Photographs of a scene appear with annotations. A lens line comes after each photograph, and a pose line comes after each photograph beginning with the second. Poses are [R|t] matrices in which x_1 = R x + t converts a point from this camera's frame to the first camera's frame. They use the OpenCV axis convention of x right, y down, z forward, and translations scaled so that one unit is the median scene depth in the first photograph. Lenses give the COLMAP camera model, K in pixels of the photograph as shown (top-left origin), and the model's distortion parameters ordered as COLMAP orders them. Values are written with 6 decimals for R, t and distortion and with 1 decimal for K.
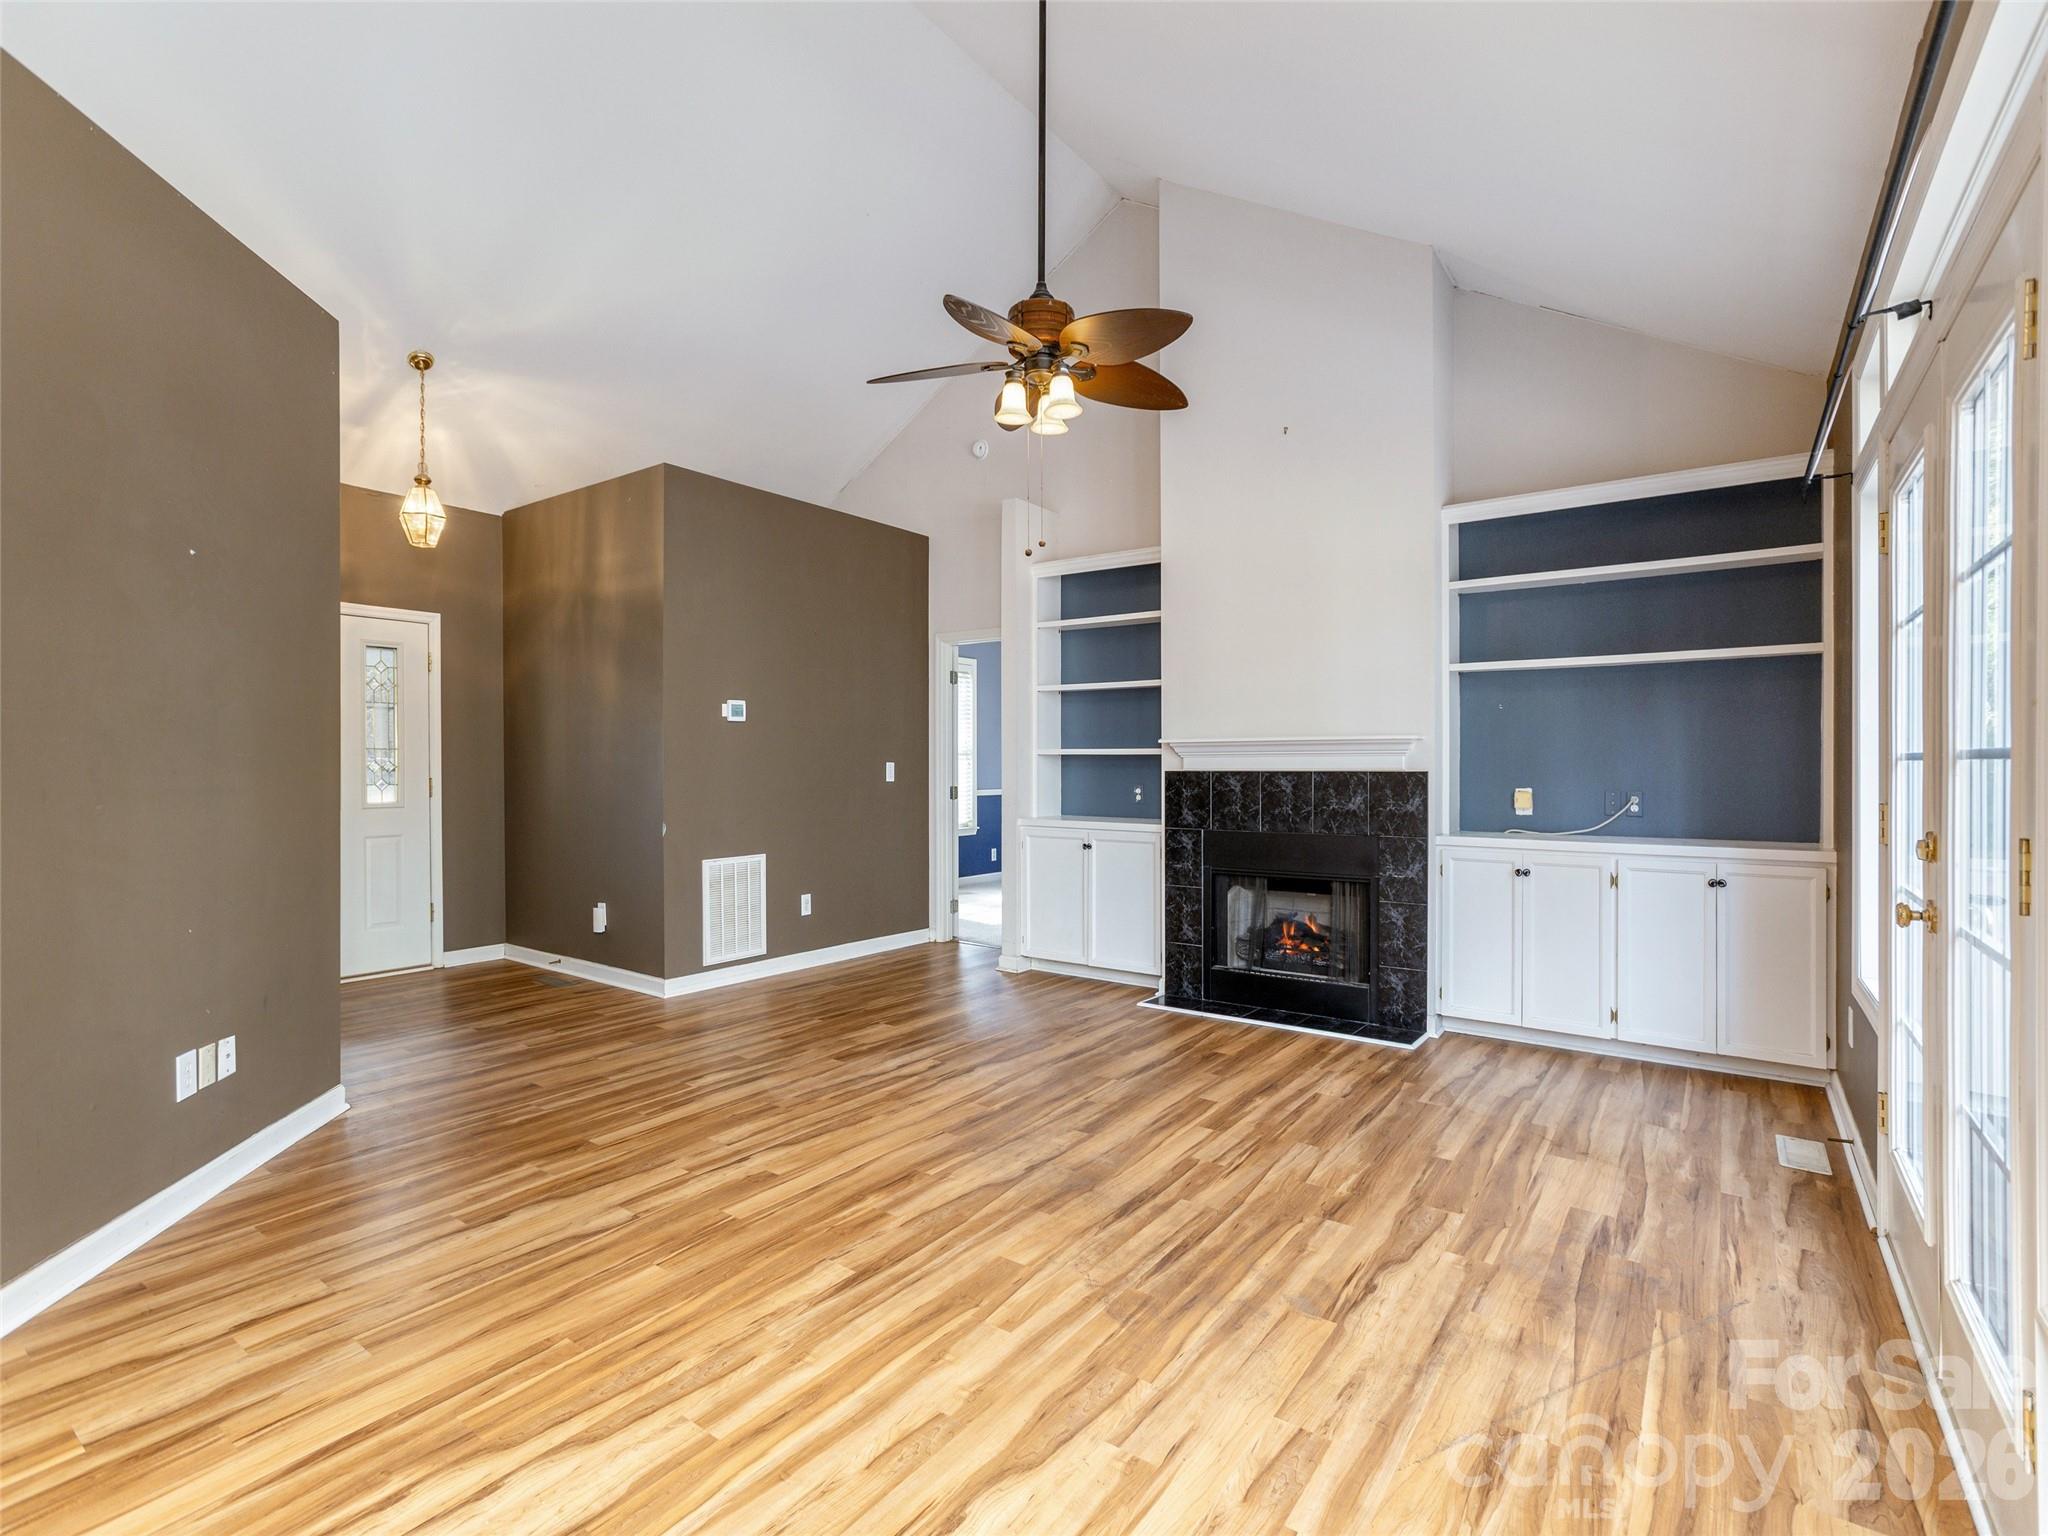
lens RADIAL K [[955.0, 0, 1071.4], [0, 955.0, 776.2], [0, 0, 1]] dist [-0.037161, 0.023701]
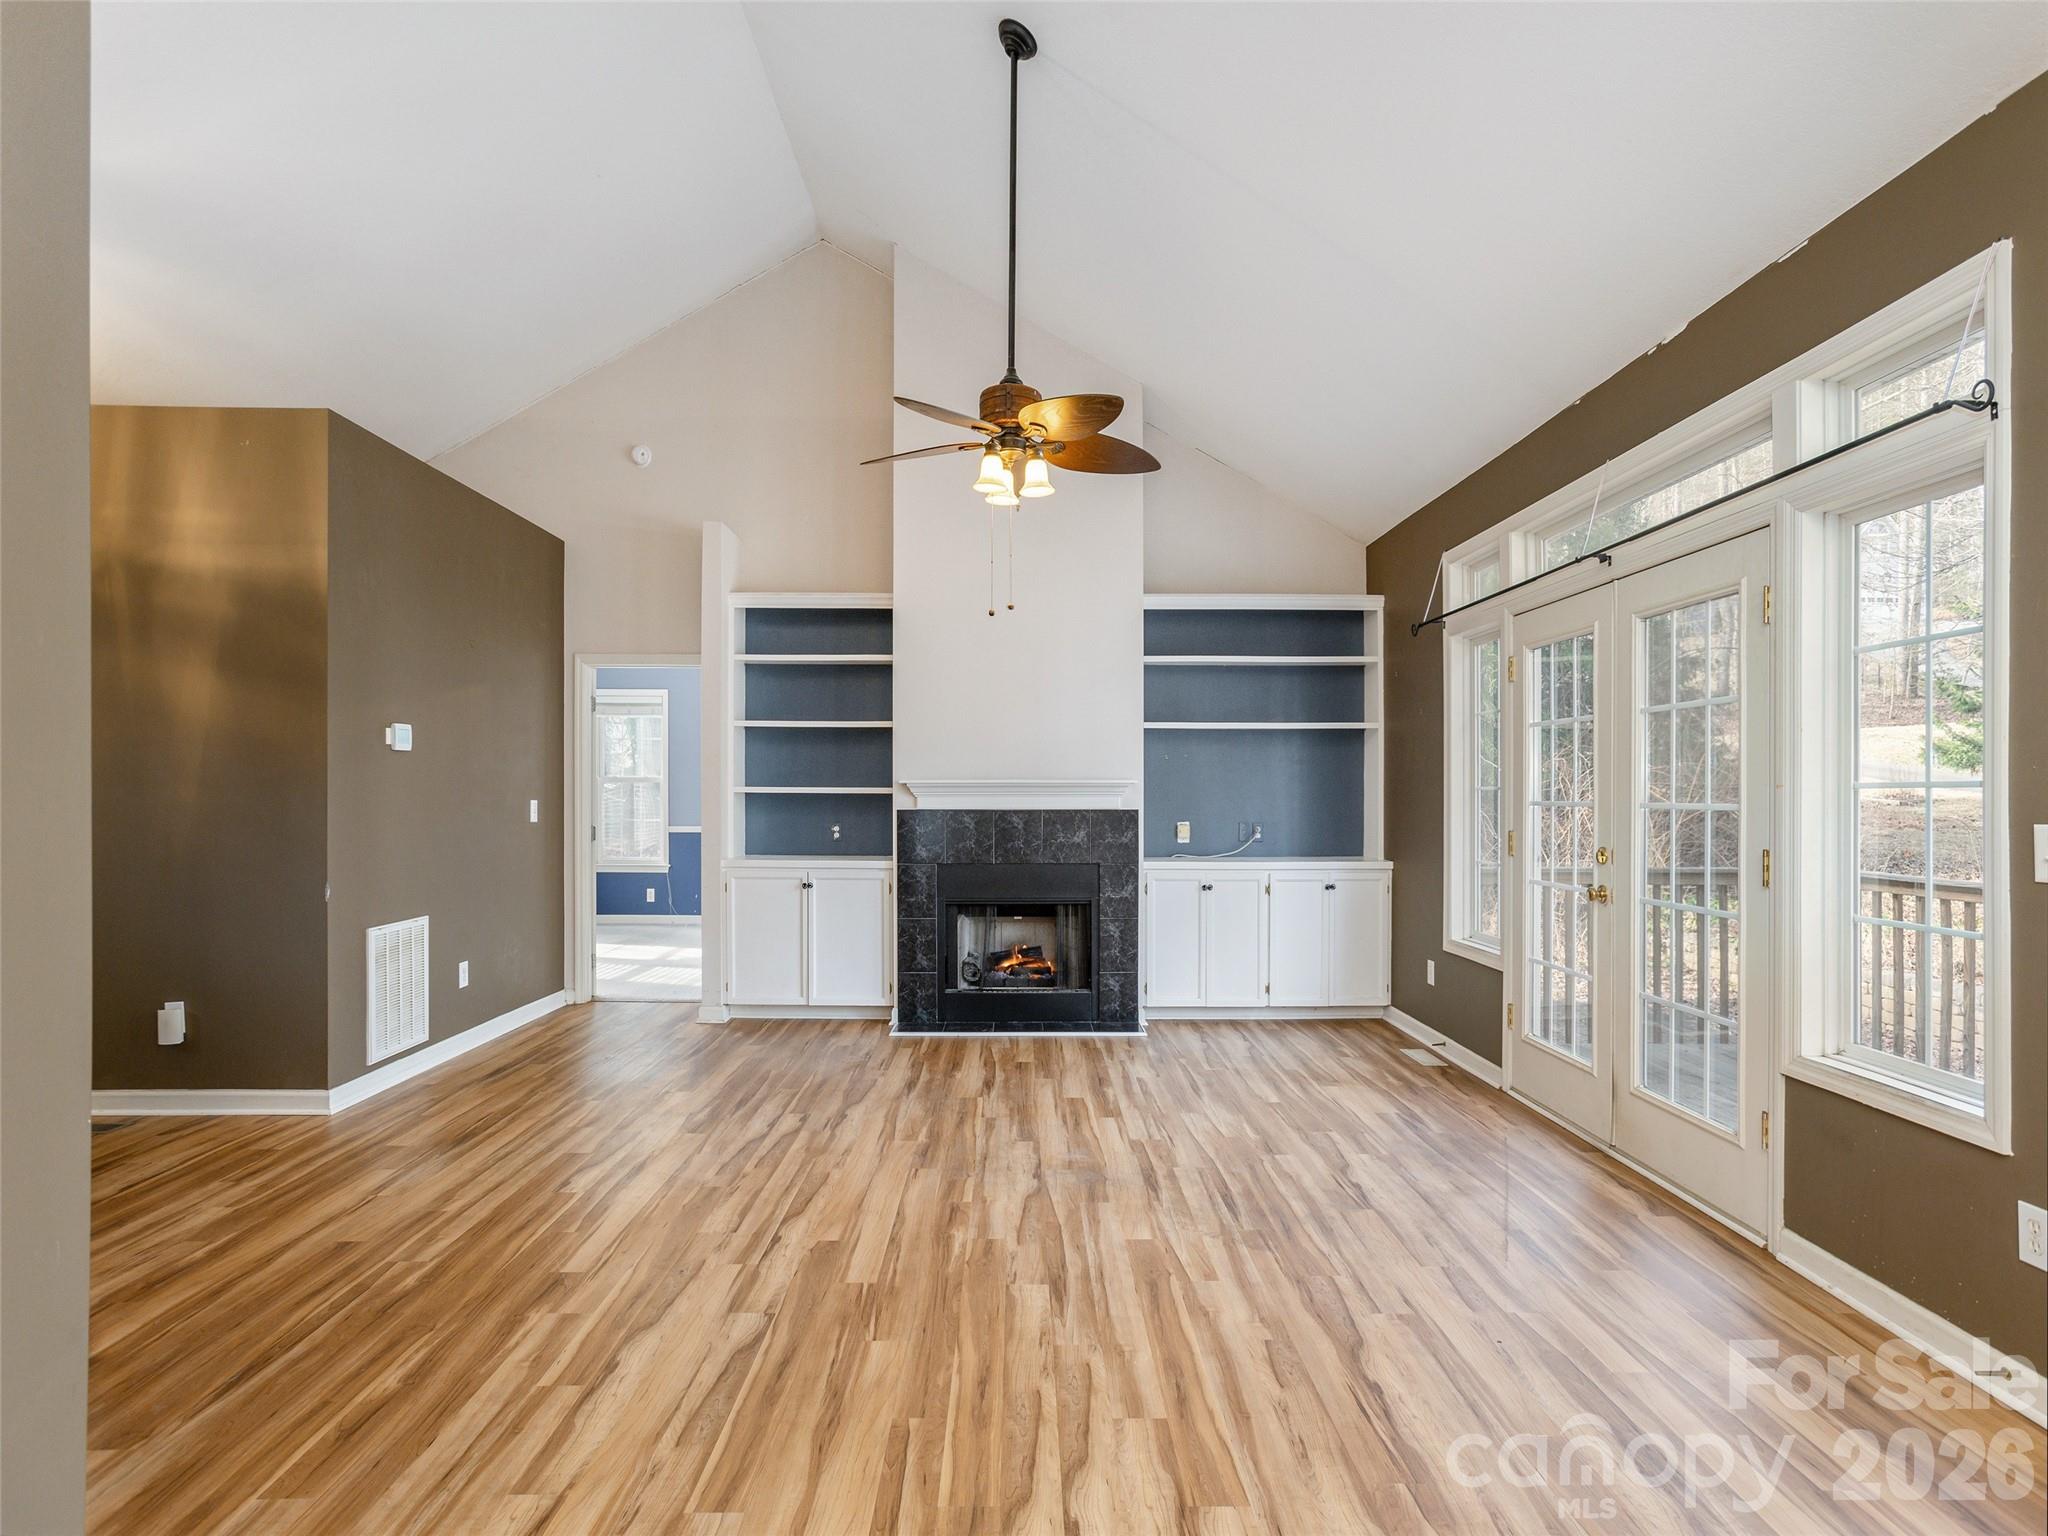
lens RADIAL K [[963.8, 0, 1028.9], [0, 963.8, 799.7], [0, 0, 1]] dist [-0.046636, 0.039926]
pose [[0.817395, -0.001106, 0.576076, -0.502274], [0.004475, 0.999980, -0.004428, -0.014147], [-0.576060, 0.006198, 0.817384, 0.068573]]
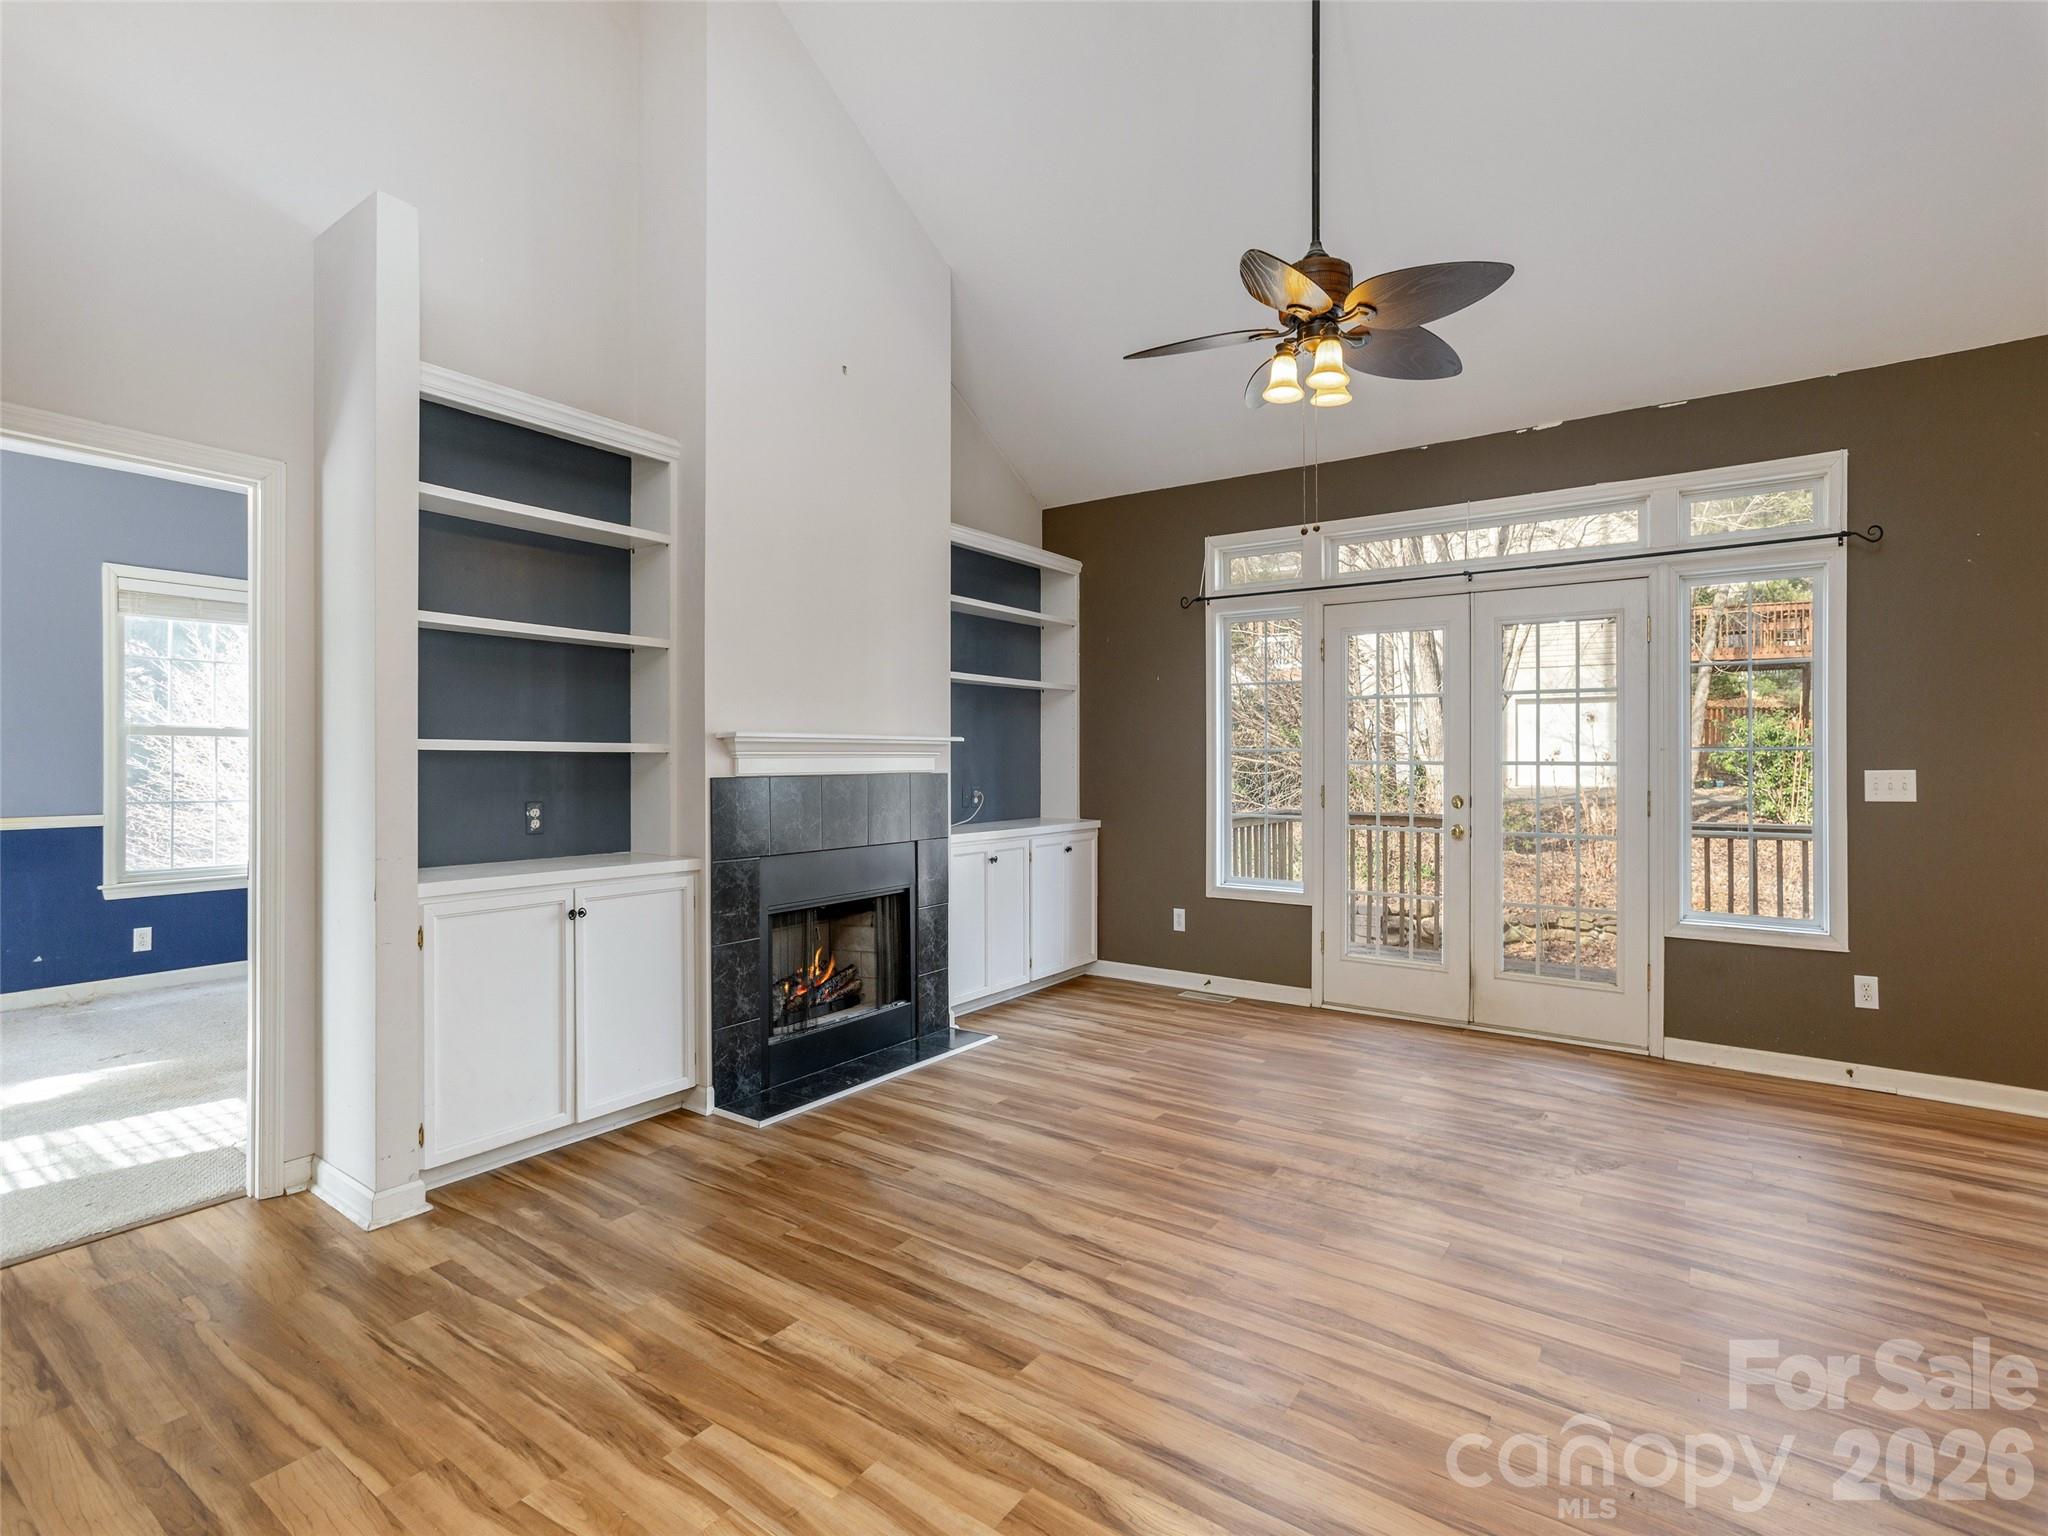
lens RADIAL K [[980.5, 0, 1024.0], [0, 980.5, 768.0], [0, 0, 1]] dist [-0.040135, 0.025878]
pose [[0.034031, -0.007702, 0.999391, -0.744593], [0.011349, 0.999909, 0.007320, -0.019000], [-0.999356, 0.011093, 0.034115, 0.967003]]
